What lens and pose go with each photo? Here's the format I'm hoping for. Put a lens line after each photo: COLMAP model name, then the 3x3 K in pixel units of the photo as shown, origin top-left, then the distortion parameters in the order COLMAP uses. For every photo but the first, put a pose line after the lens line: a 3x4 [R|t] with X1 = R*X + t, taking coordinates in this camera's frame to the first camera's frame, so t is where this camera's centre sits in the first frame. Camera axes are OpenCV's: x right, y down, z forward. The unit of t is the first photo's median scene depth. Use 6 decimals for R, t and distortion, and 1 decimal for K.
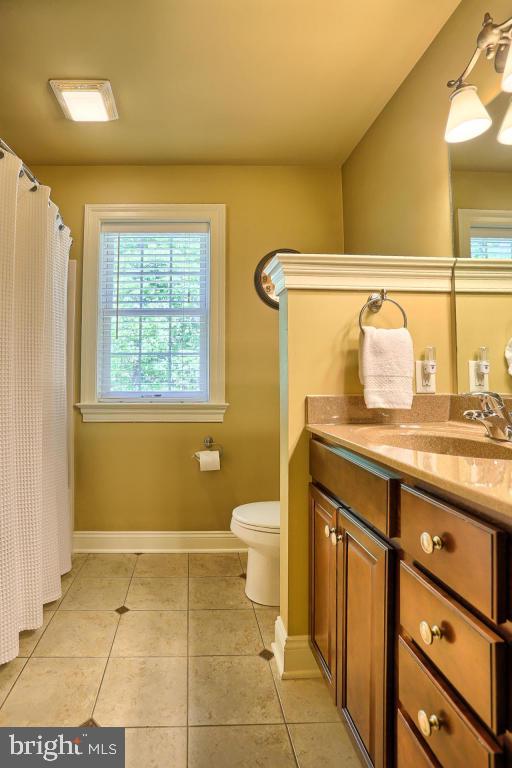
lens RADIAL K [[380.7, 0, 256.1], [0, 380.7, 365.7], [0, 0, 1]] dist [-0.026562, 0.001633]
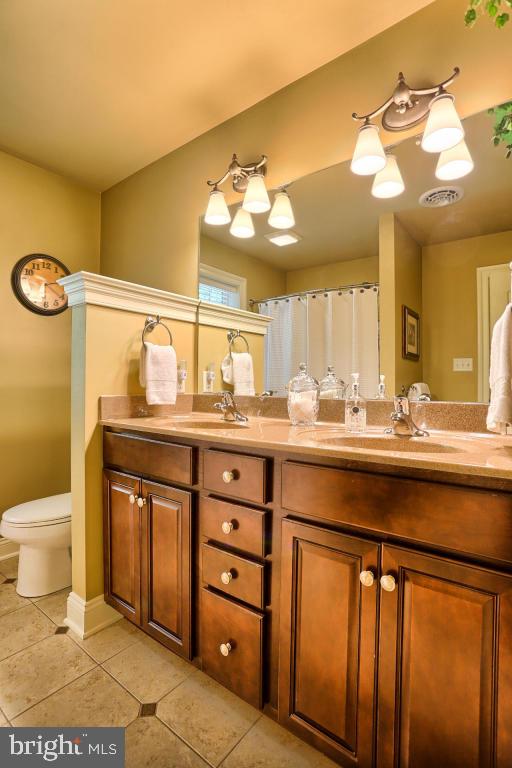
lens RADIAL K [[379.1, 0, 255.8], [0, 379.1, 384.2], [0, 0, 1]] dist [-0.058957, 0.026359]
pose [[0.646049, 0.005448, 0.763277, -0.444211], [-0.030947, 0.999339, 0.019061, 0.003887], [-0.762668, -0.035935, 0.645791, -0.117043]]
